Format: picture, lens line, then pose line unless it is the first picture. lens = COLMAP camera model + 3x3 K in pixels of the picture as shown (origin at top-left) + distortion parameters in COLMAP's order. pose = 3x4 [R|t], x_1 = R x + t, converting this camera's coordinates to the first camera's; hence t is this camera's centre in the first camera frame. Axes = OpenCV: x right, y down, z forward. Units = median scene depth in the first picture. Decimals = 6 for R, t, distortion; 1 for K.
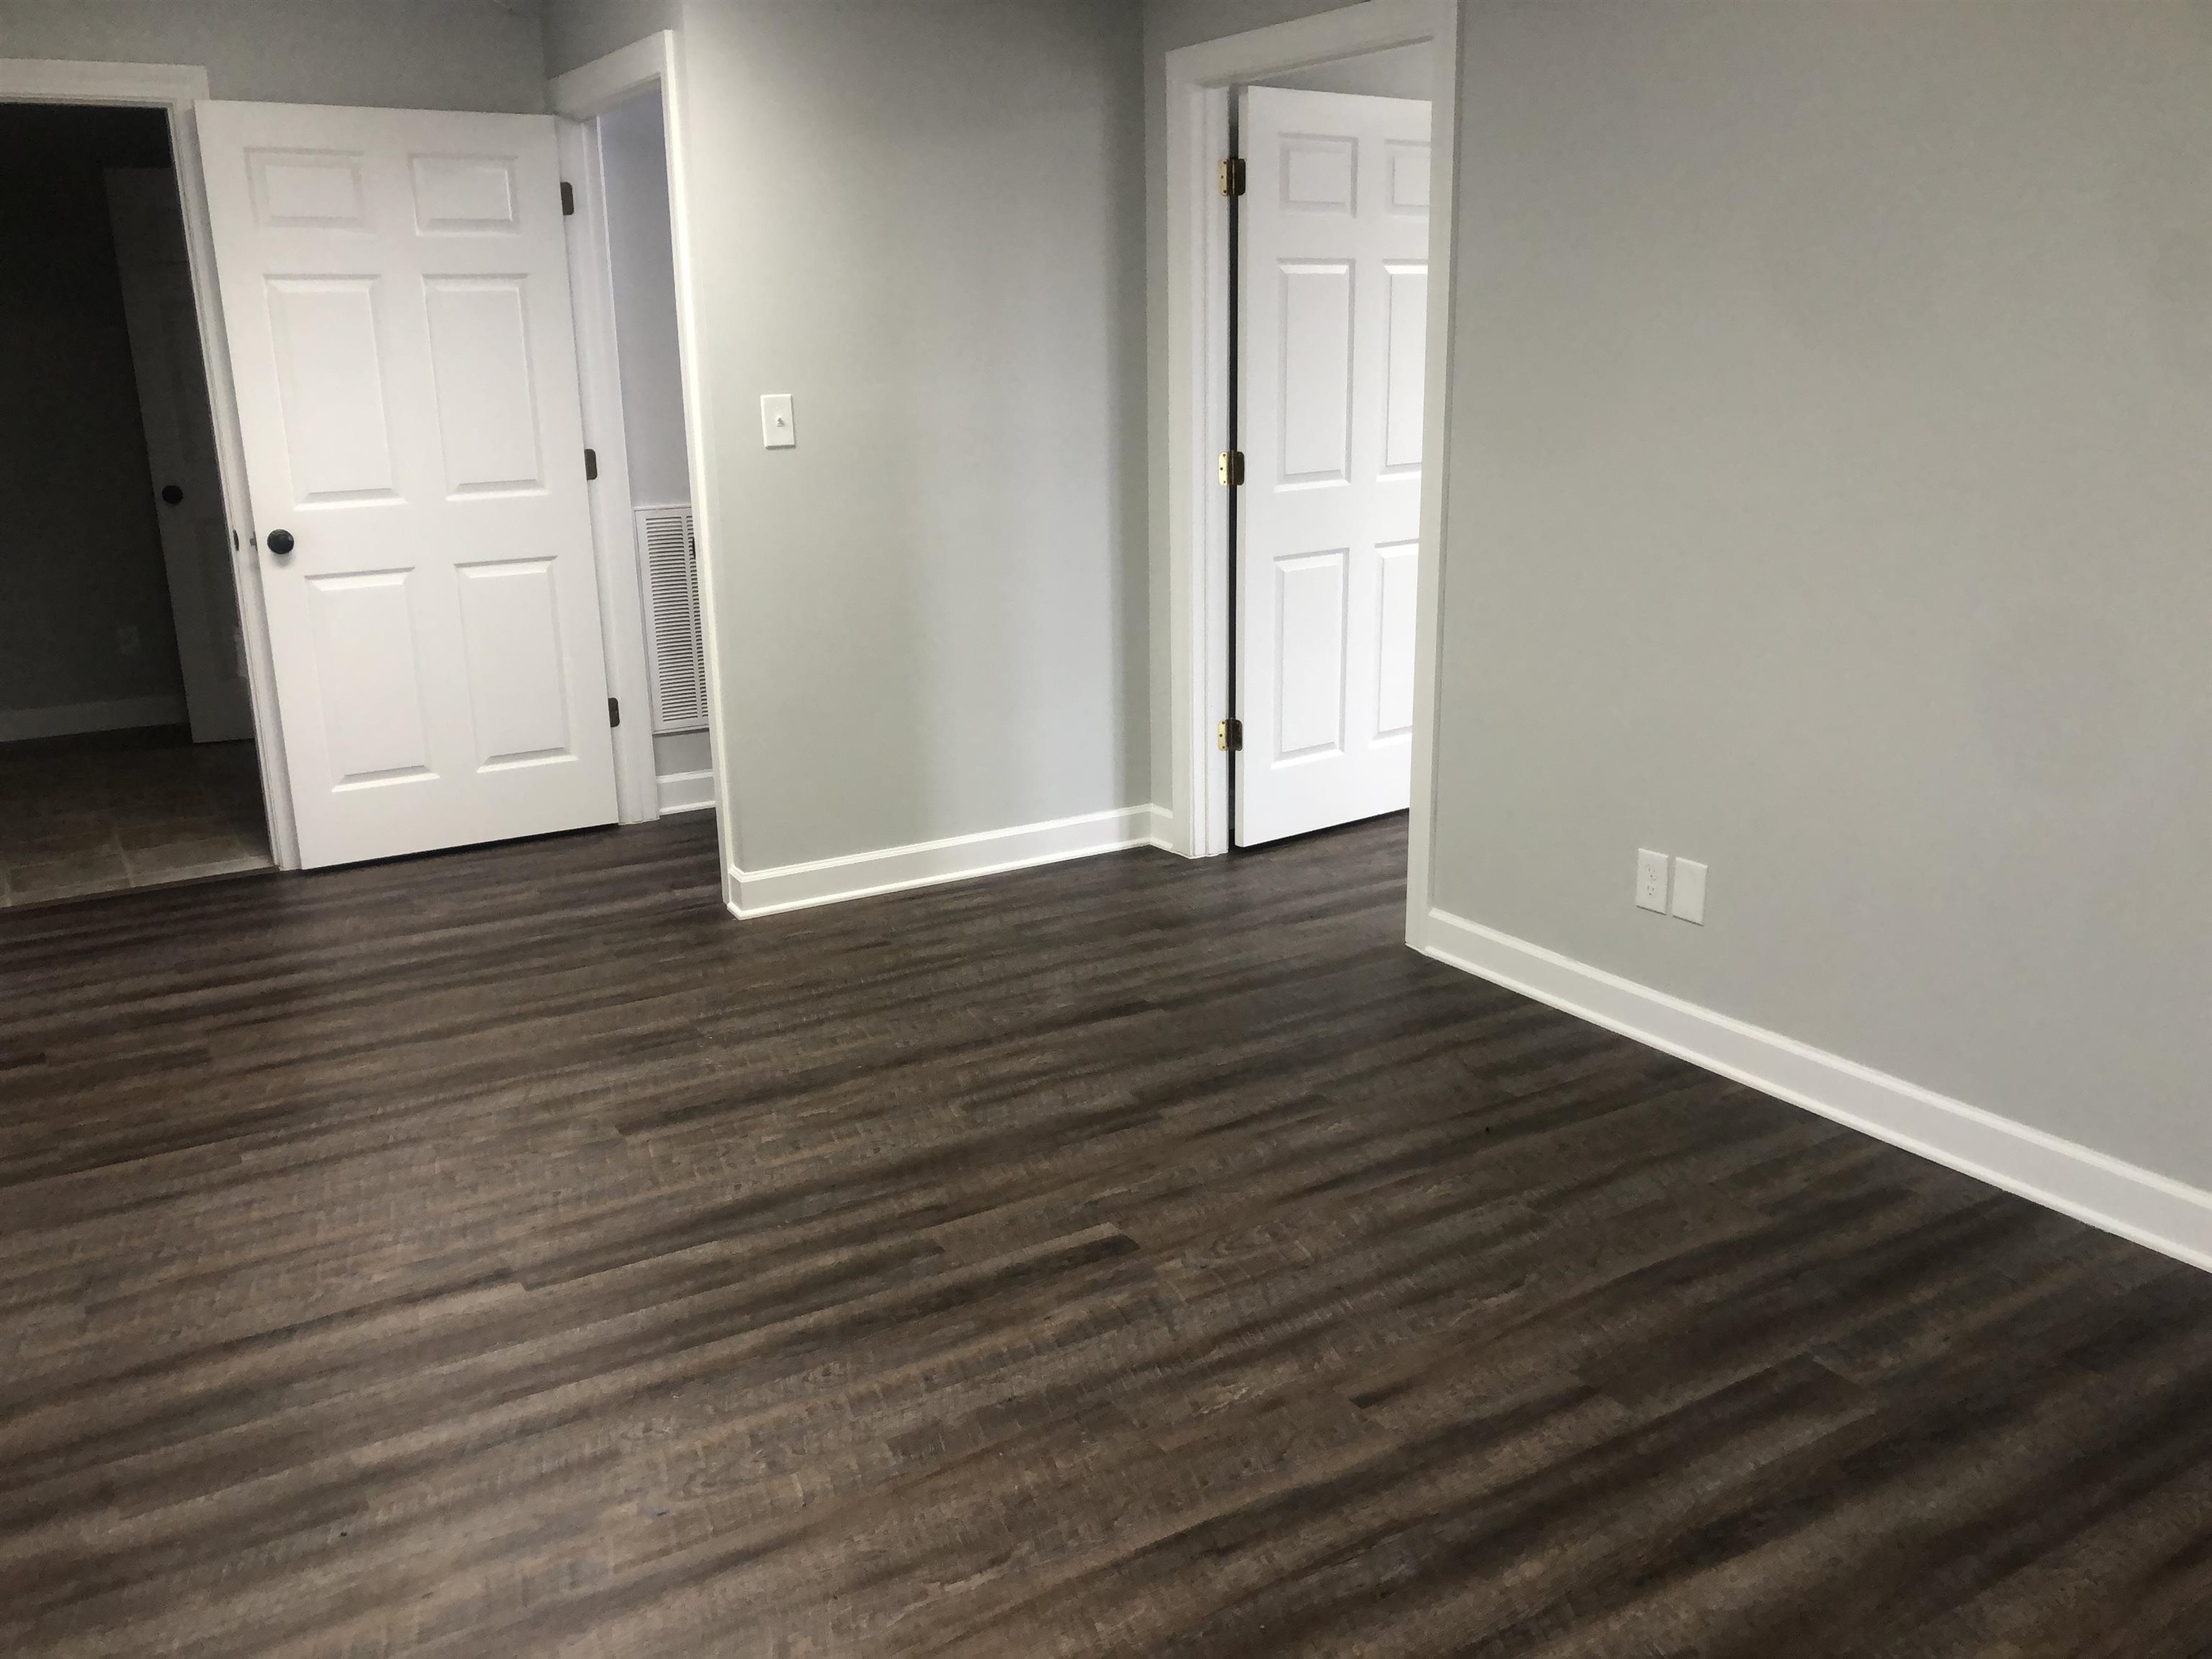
lens RADIAL K [[1811.3, 0, 1113.8], [0, 1811.3, 823.6], [0, 0, 1]] dist [0.058982, -0.093020]
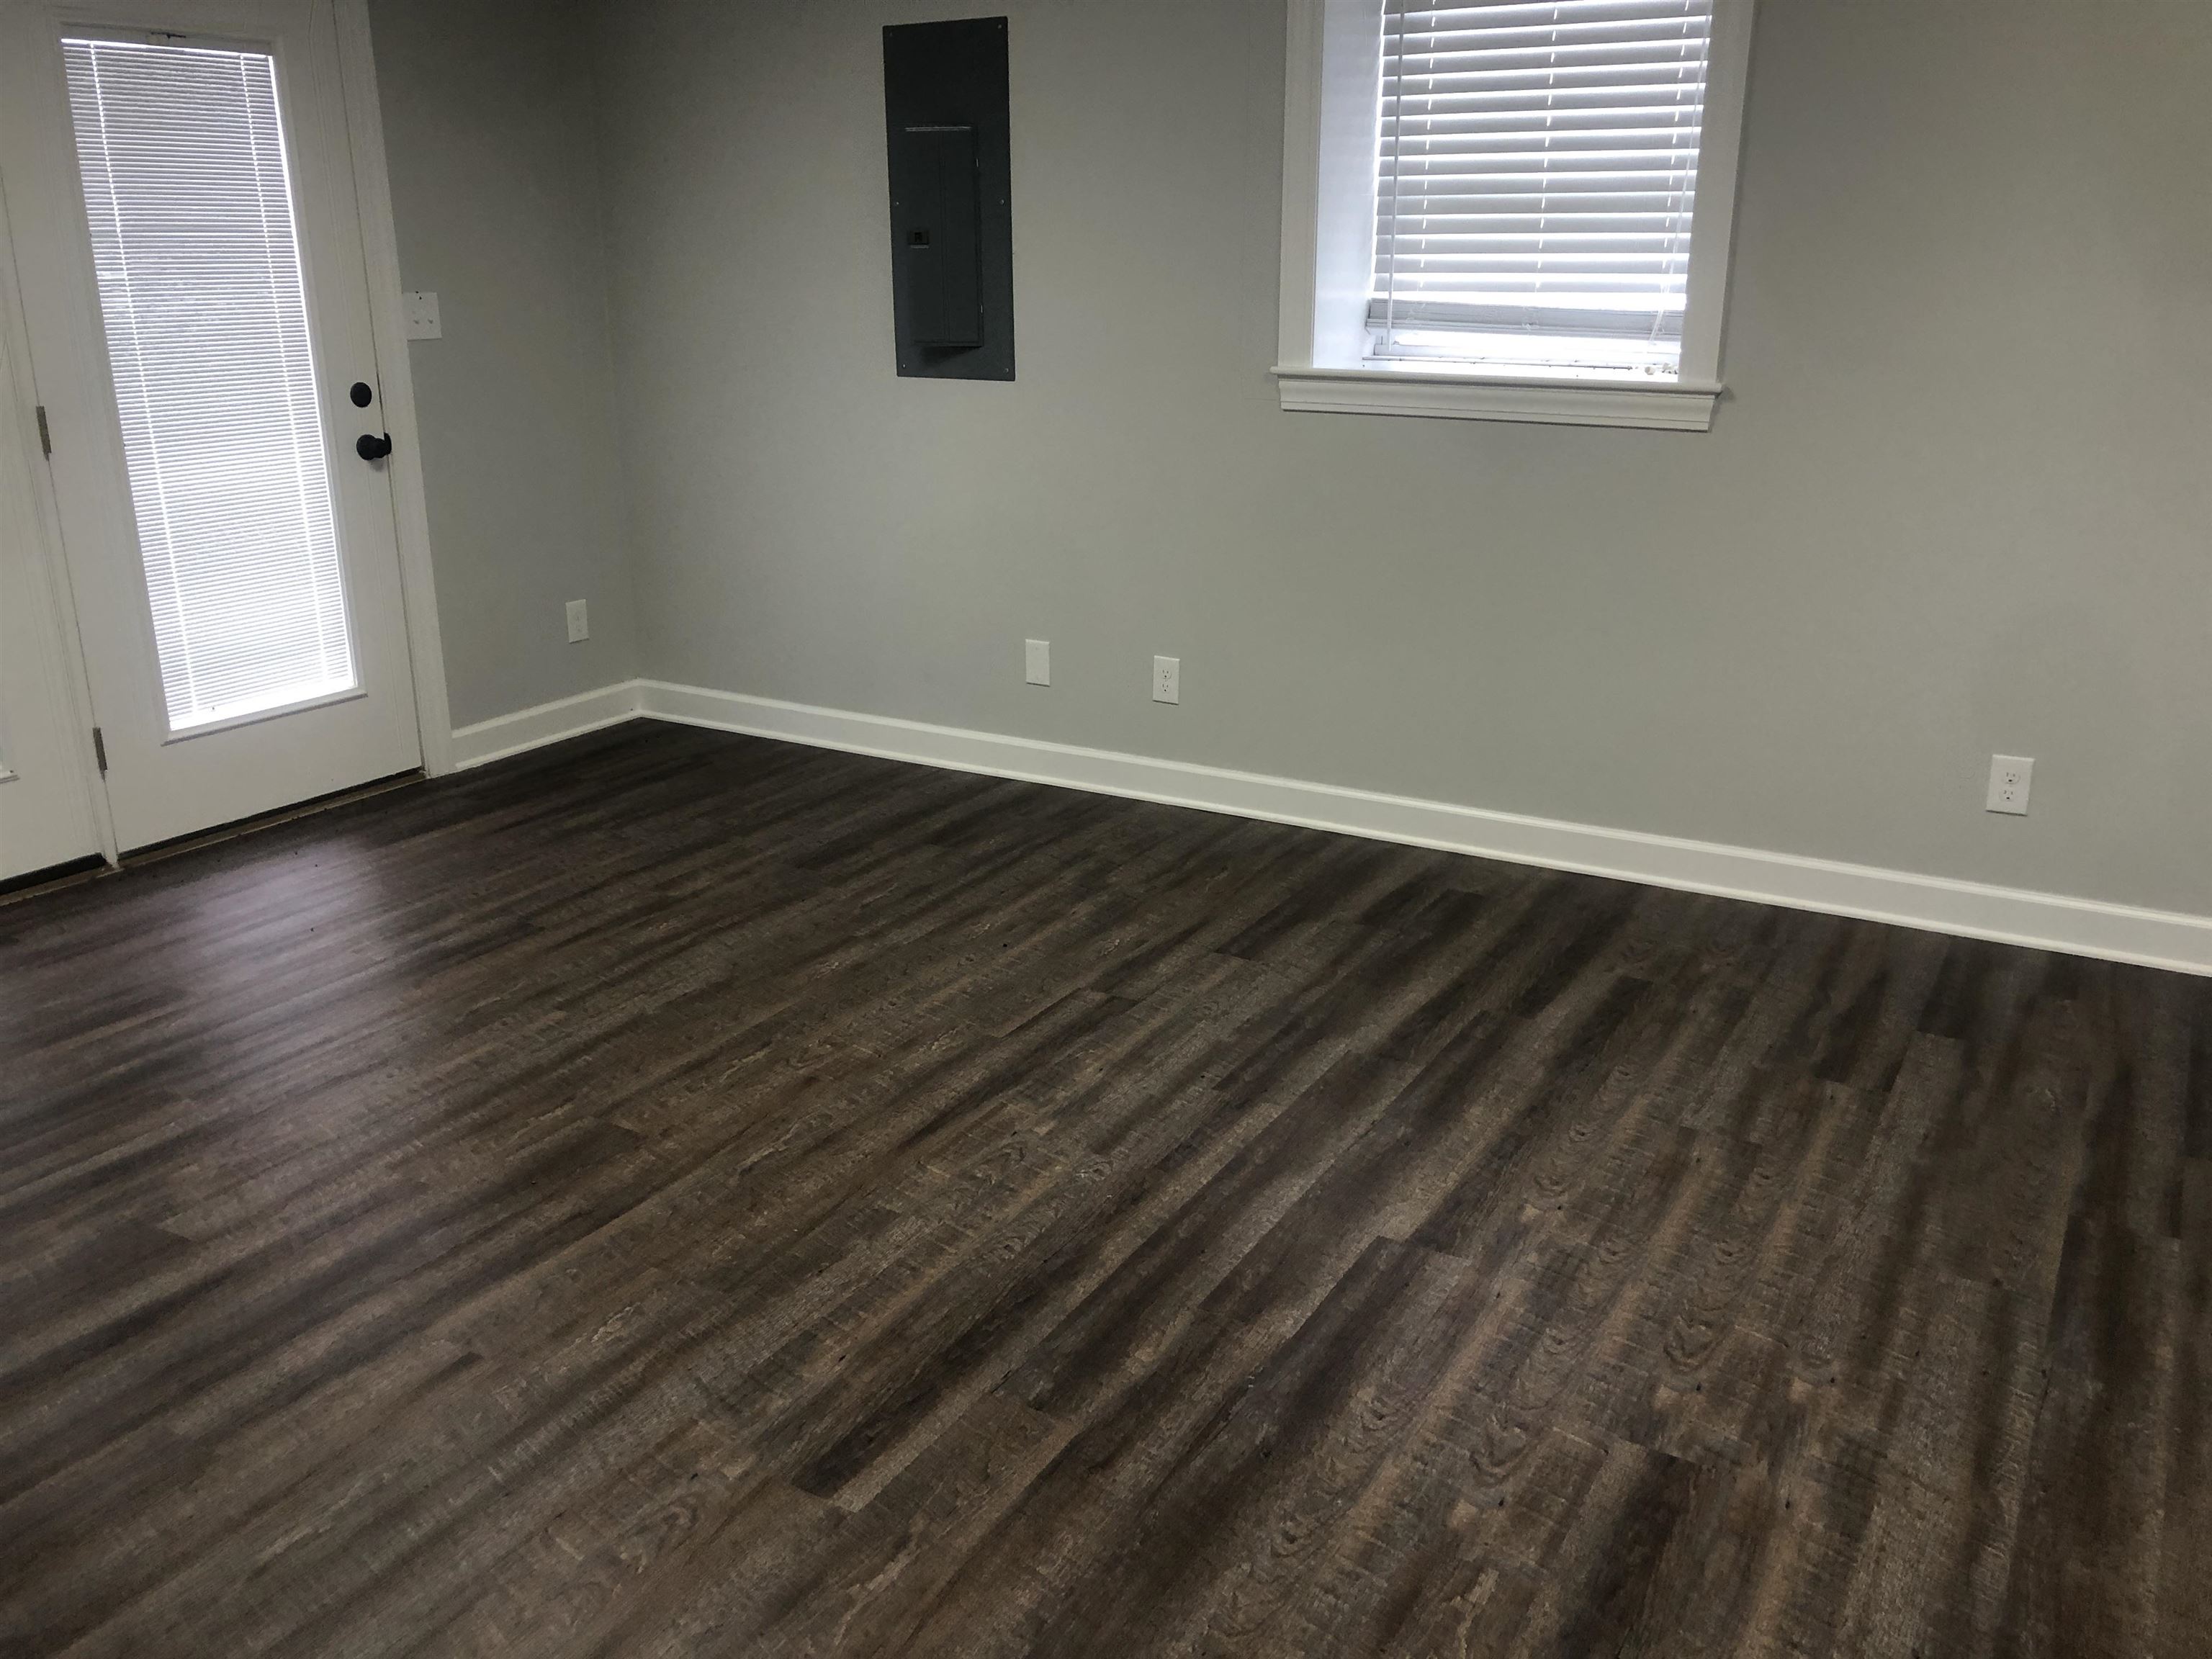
lens RADIAL K [[1811.3, 0, 1098.3], [0, 1811.3, 830.2], [0, 0, 1]] dist [0.058982, -0.093020]
pose [[-0.885603, 0.170045, -0.432195, 0.196224], [-0.099135, 0.839910, 0.533595, -0.438661], [0.453740, 0.515399, -0.726969, 1.586501]]
